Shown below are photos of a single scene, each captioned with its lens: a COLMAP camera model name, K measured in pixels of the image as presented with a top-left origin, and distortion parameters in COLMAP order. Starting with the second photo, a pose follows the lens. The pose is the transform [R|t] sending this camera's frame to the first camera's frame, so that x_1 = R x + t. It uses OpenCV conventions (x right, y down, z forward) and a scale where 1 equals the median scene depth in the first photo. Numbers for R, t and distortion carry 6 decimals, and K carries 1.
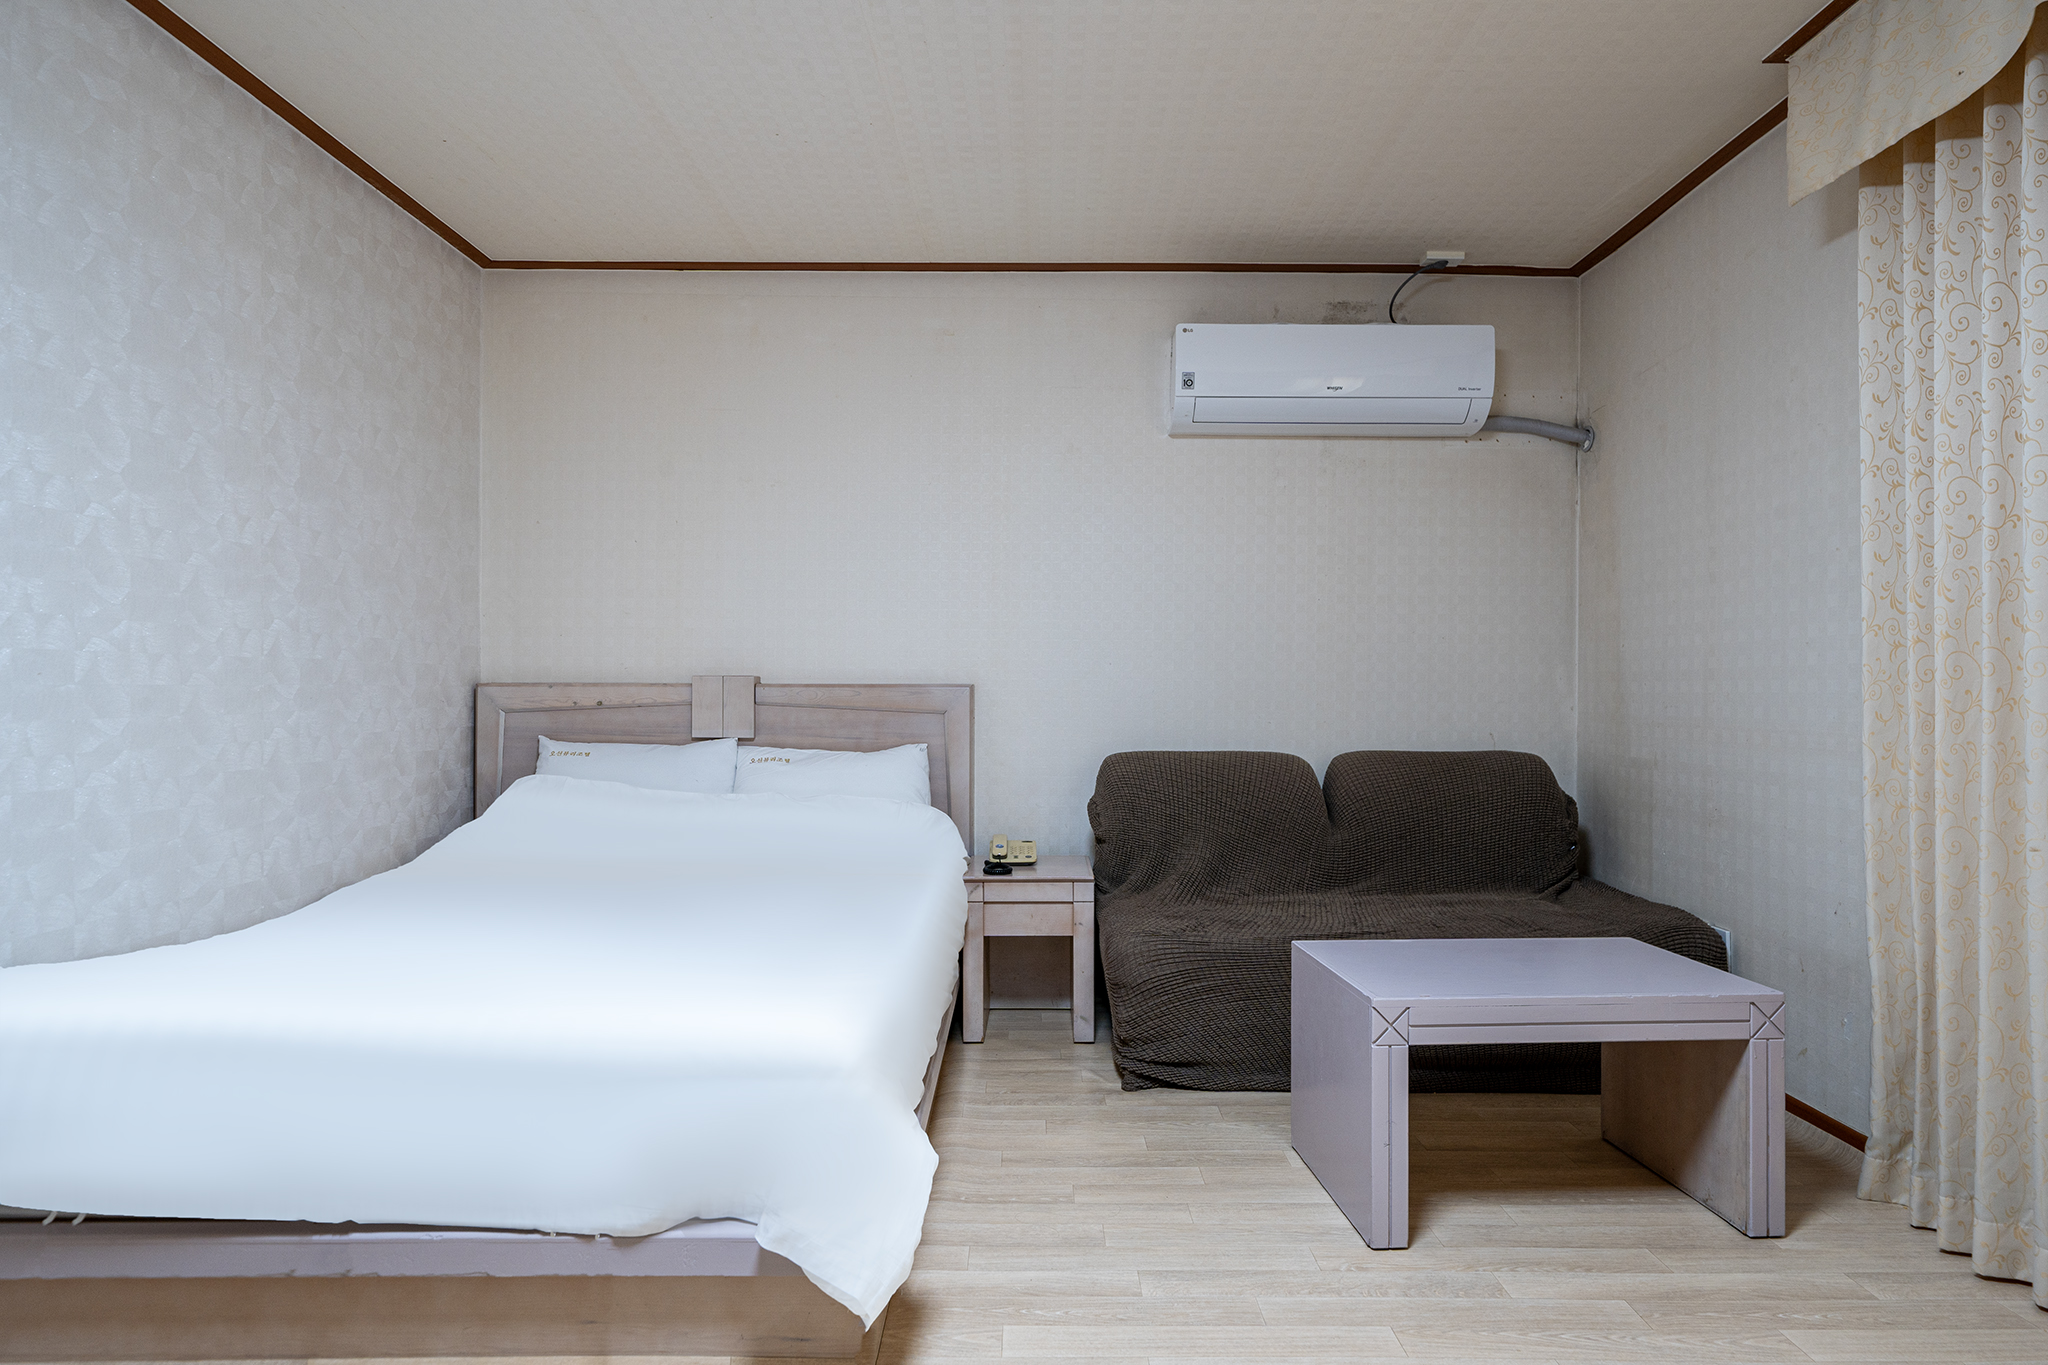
lens RADIAL K [[1174.5, 0, 1032.2], [0, 1174.5, 681.6], [0, 0, 1]] dist [0.003563, 0.003401]
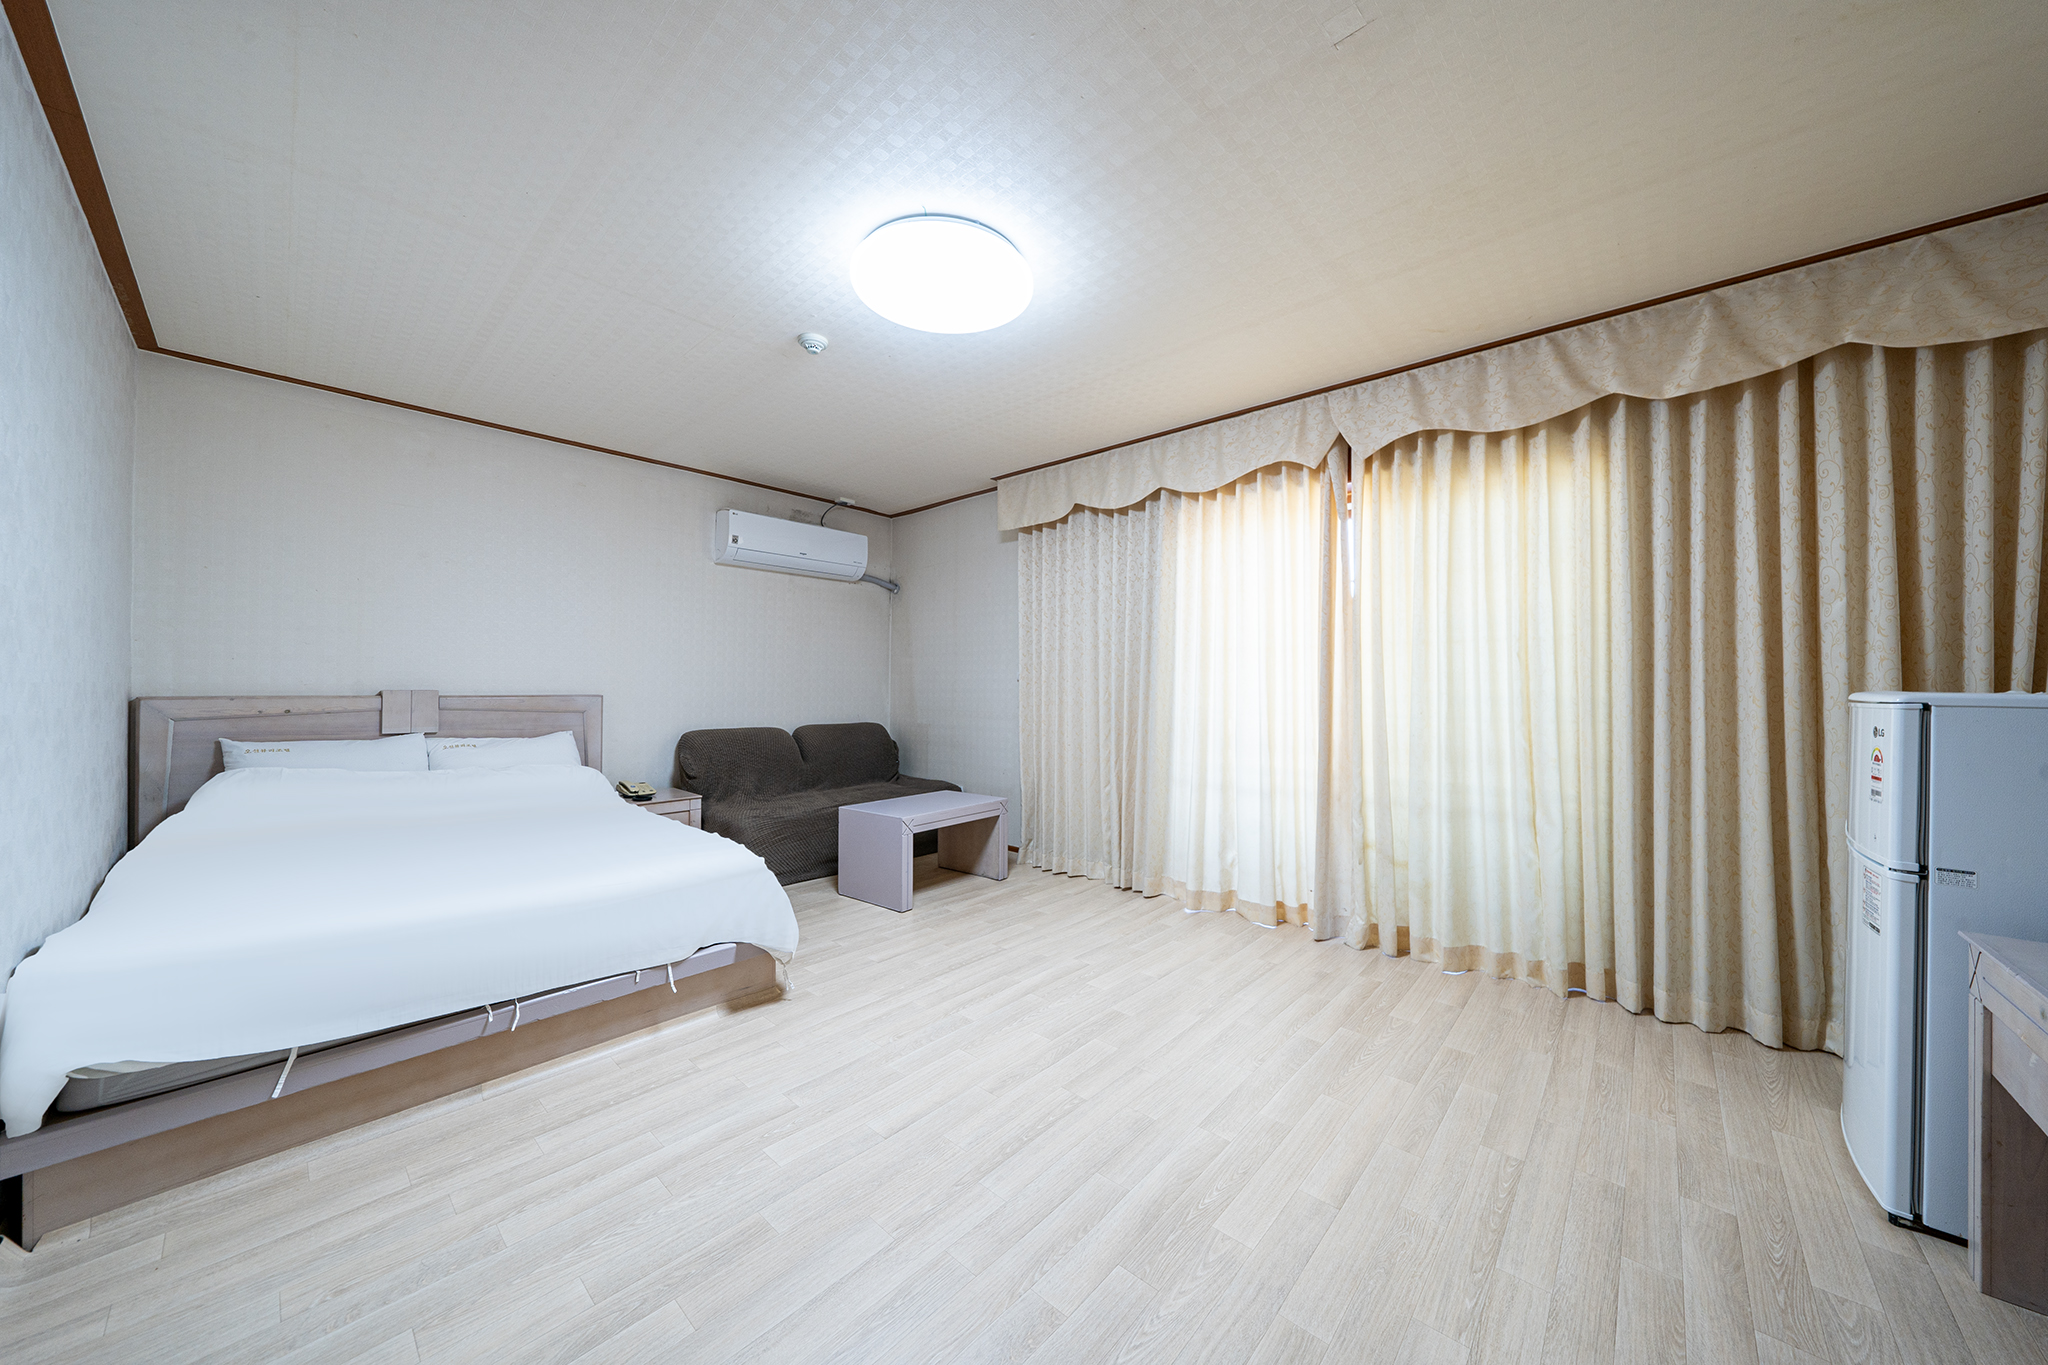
lens RADIAL K [[703.9, 0, 1041.9], [0, 703.9, 694.4], [0, 0, 1]] dist [-0.005613, -0.000615]
pose [[0.663569, -0.007099, 0.748081, -0.436285], [-0.008747, 0.999813, 0.017247, -0.024384], [-0.748064, -0.017988, 0.663383, -0.177448]]
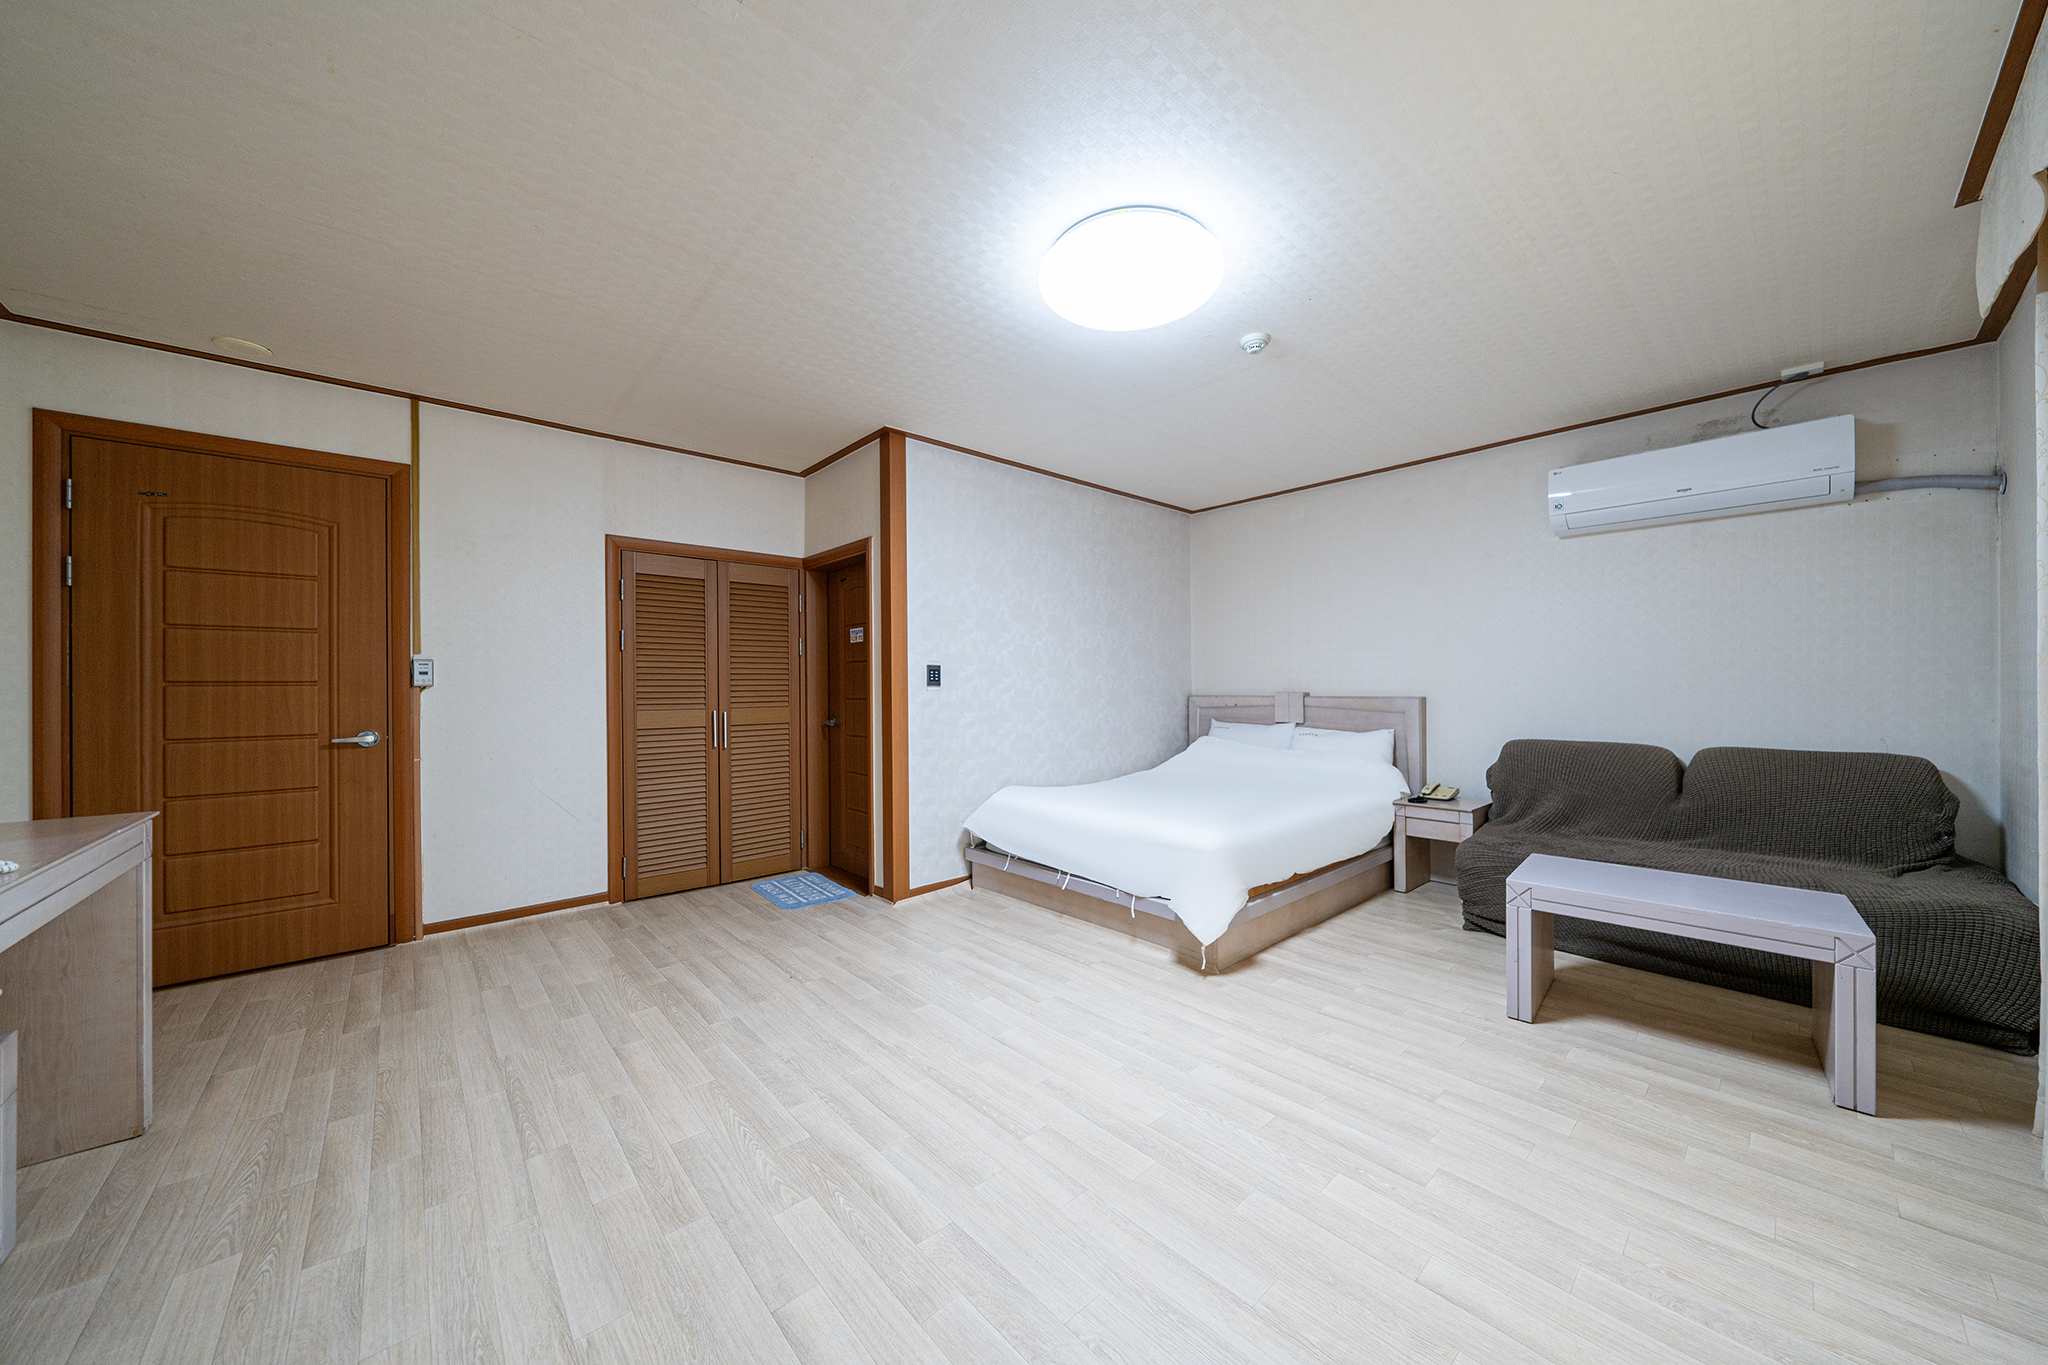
lens RADIAL K [[703.9, 0, 1023.8], [0, 703.9, 683.4], [0, 0, 1]] dist [-0.005613, -0.000615]
pose [[0.660088, -0.009750, -0.751125, 0.391355], [0.010392, 0.999939, -0.003847, -0.022292], [0.751116, -0.005266, 0.660149, -0.172428]]
